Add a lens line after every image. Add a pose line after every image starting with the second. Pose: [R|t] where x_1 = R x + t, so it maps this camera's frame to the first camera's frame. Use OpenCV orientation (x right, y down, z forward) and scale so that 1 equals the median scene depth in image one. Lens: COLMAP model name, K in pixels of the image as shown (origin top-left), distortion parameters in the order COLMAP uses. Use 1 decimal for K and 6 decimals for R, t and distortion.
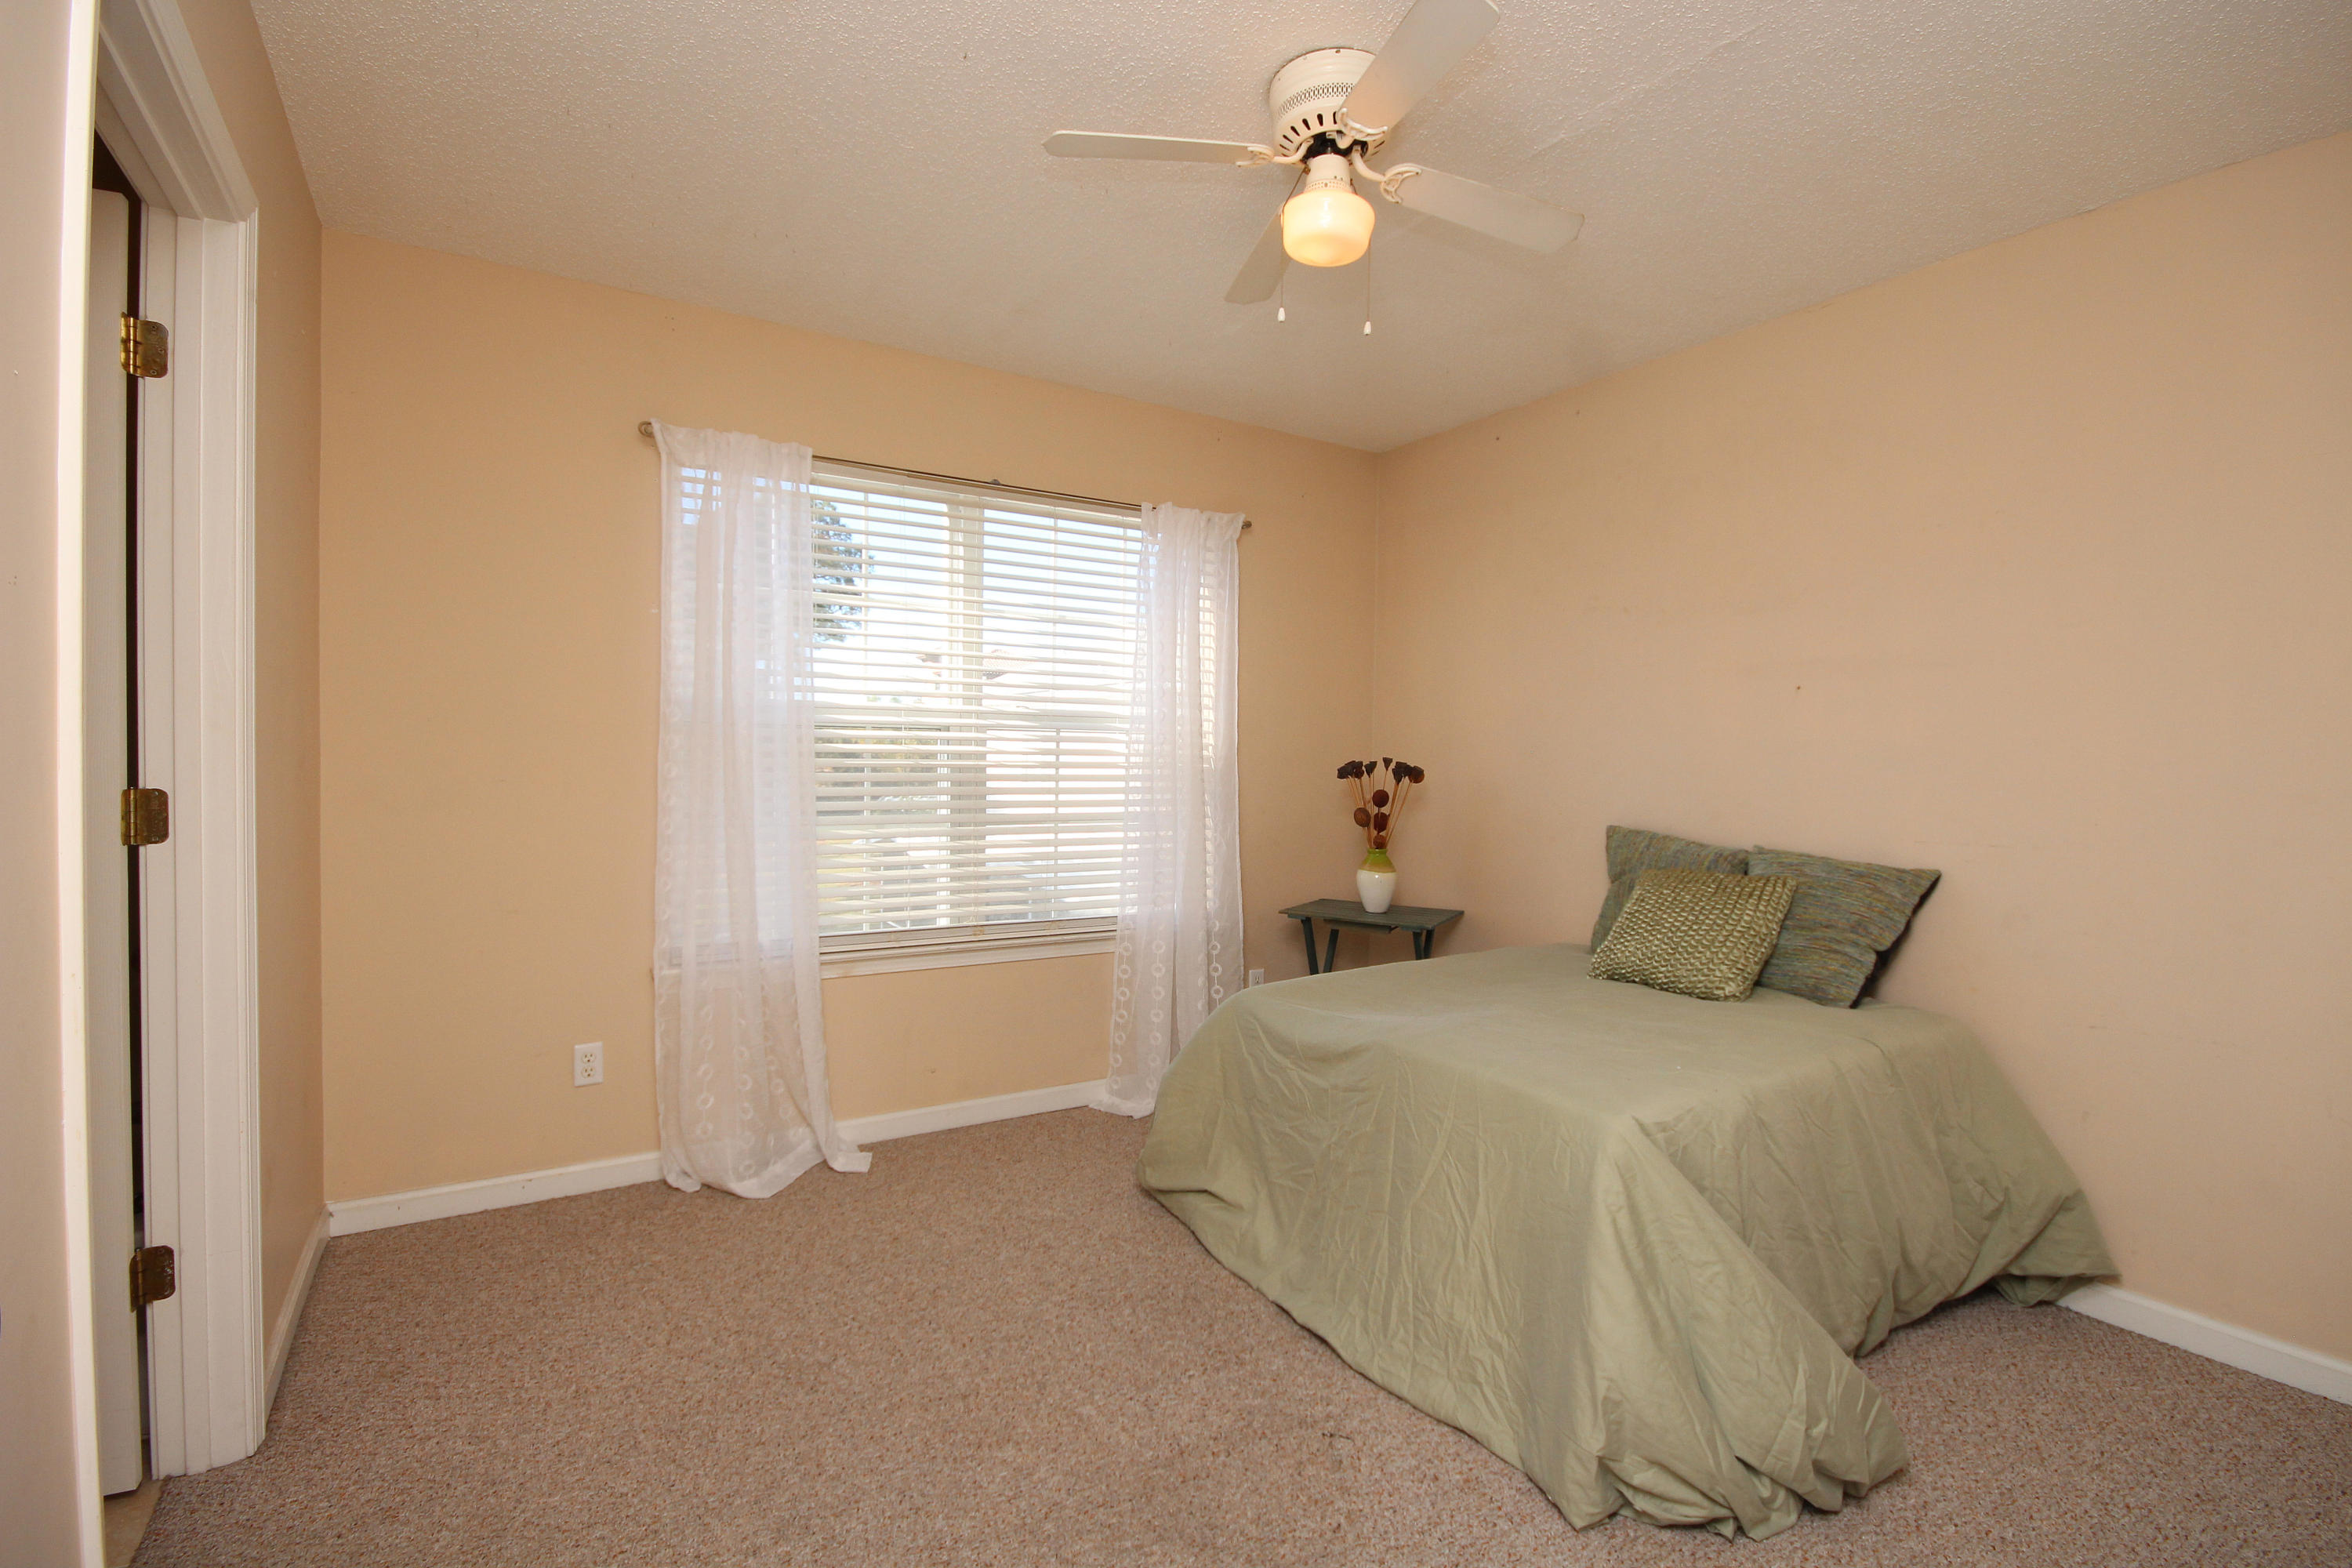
lens RADIAL K [[1091.7, 0, 1190.4], [0, 1091.7, 783.4], [0, 0, 1]] dist [0.000330, 0.000555]
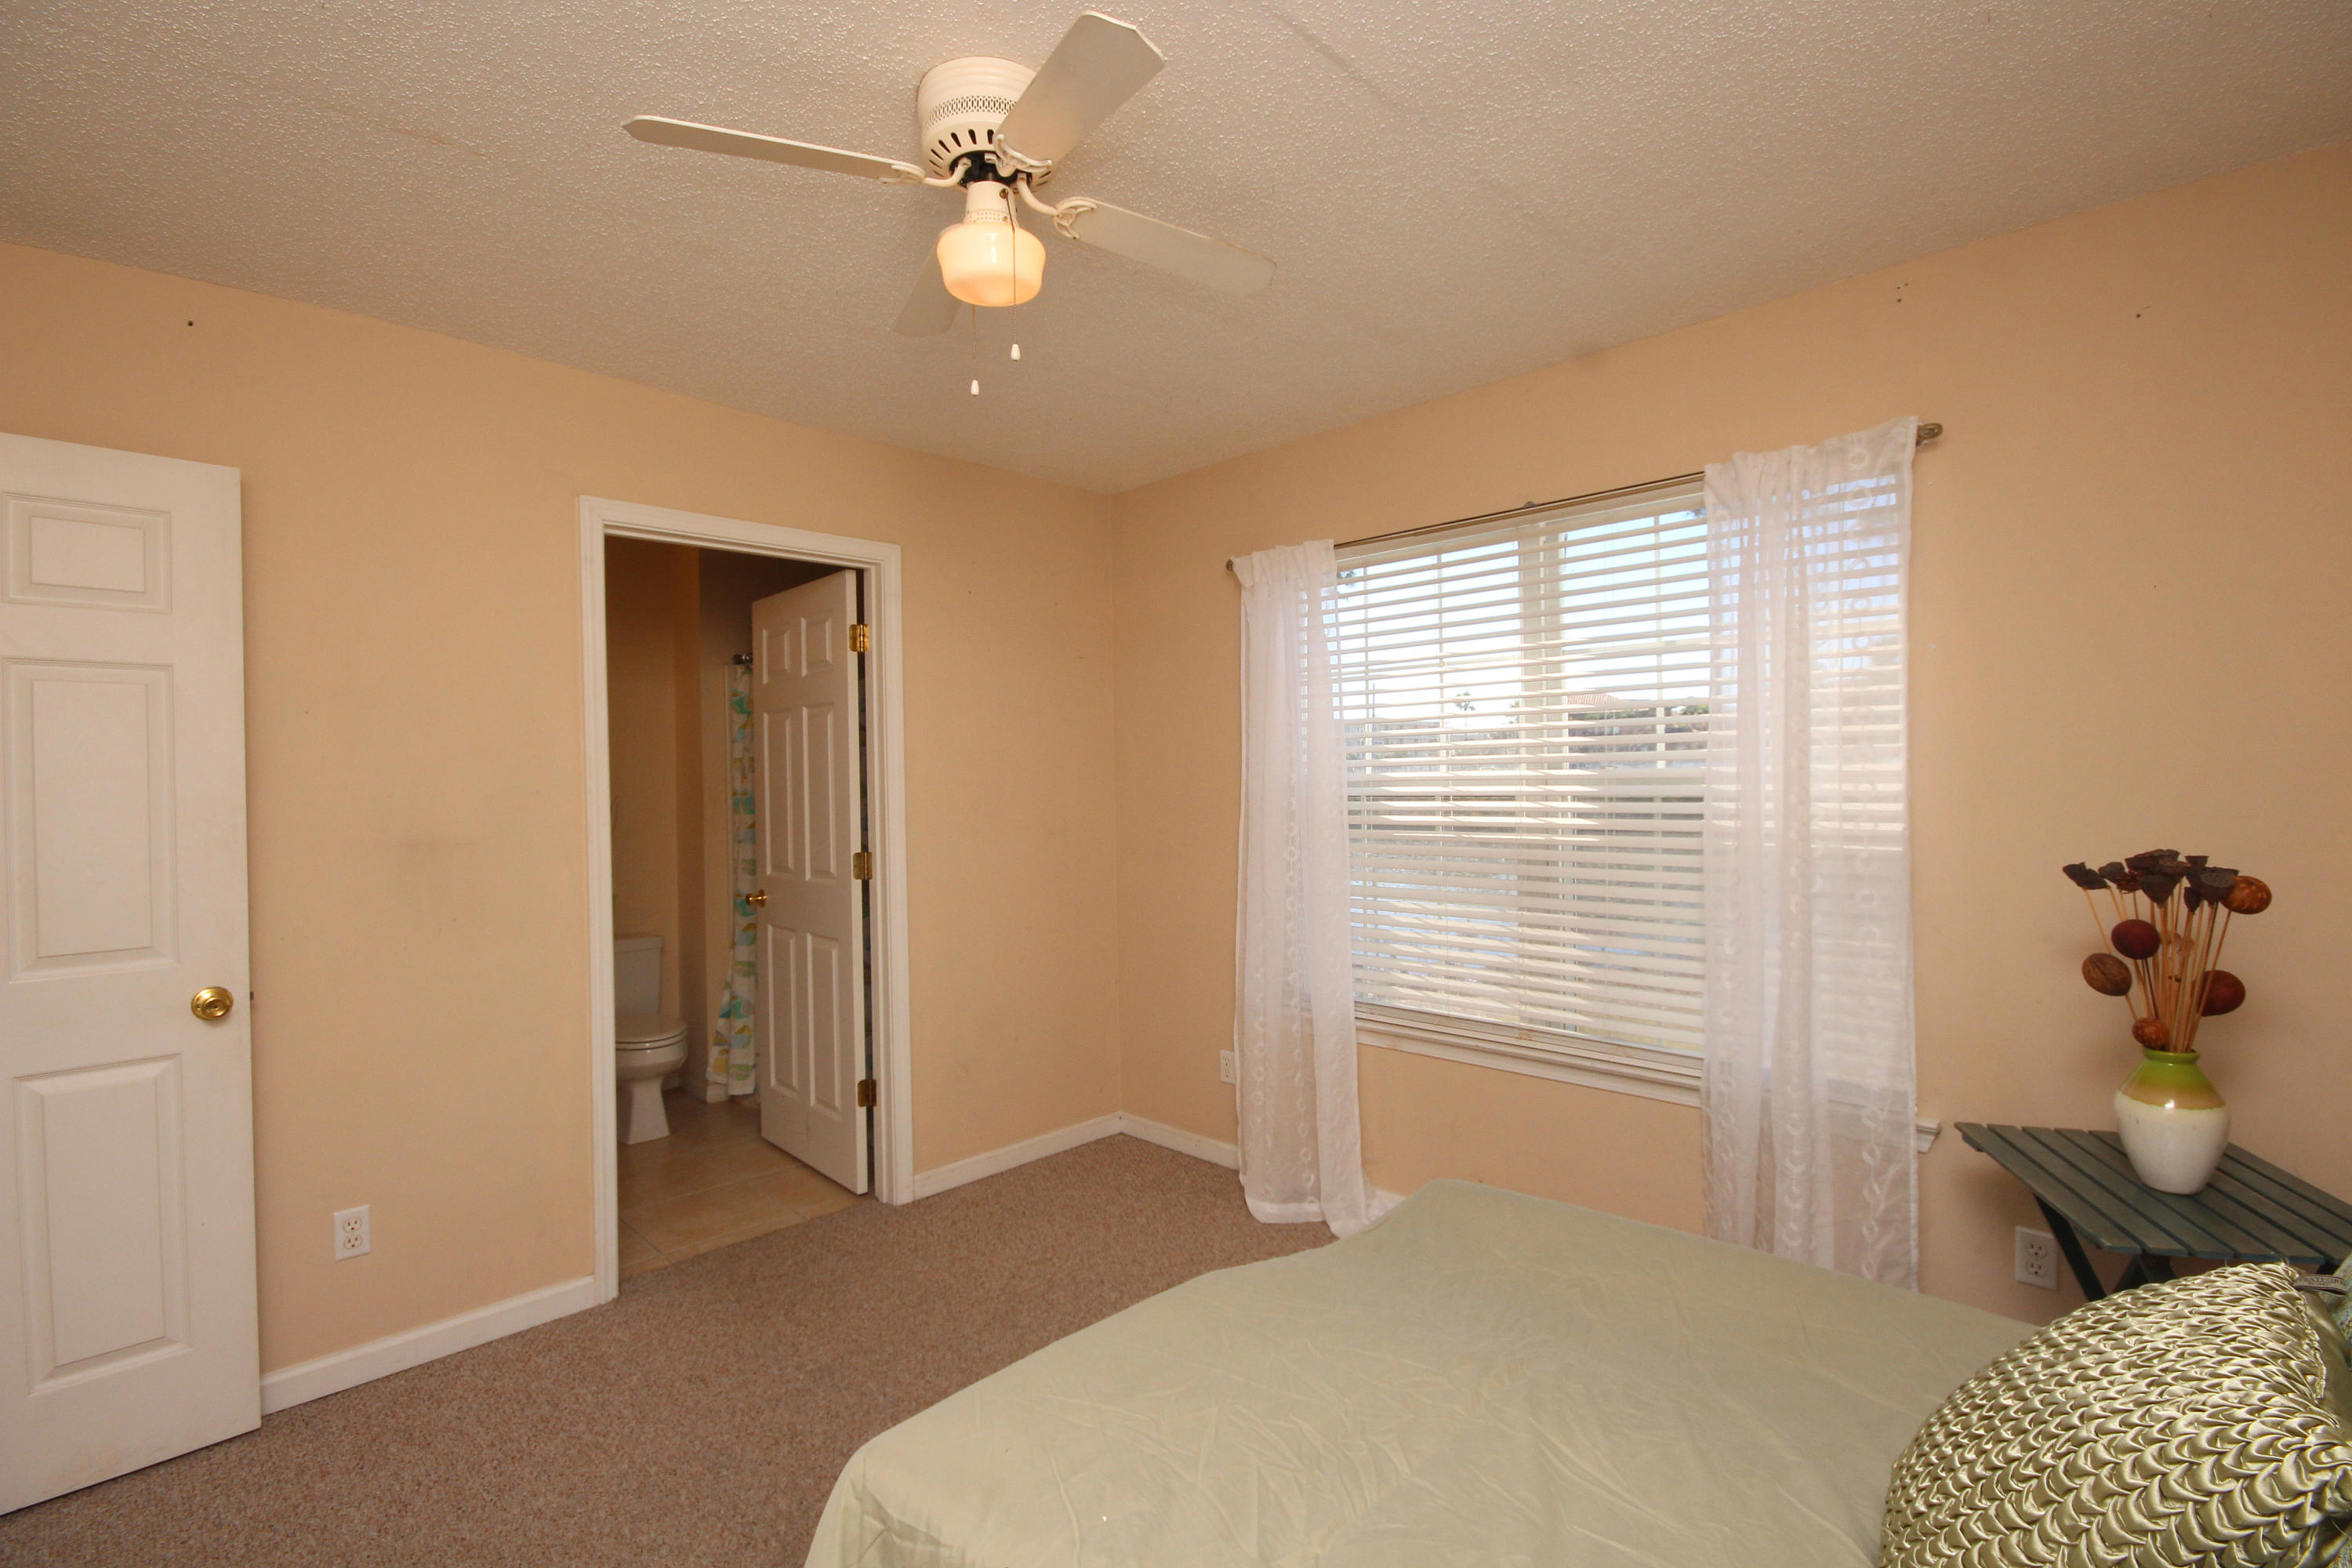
lens RADIAL K [[1091.7, 0, 1190.4], [0, 1091.7, 783.4], [0, 0, 1]] dist [0.000330, 0.000555]
pose [[0.233879, -0.008610, -0.972228, 0.601562], [-0.004571, 0.999940, -0.009955, -0.053332], [0.972255, 0.006772, 0.233825, 0.569154]]
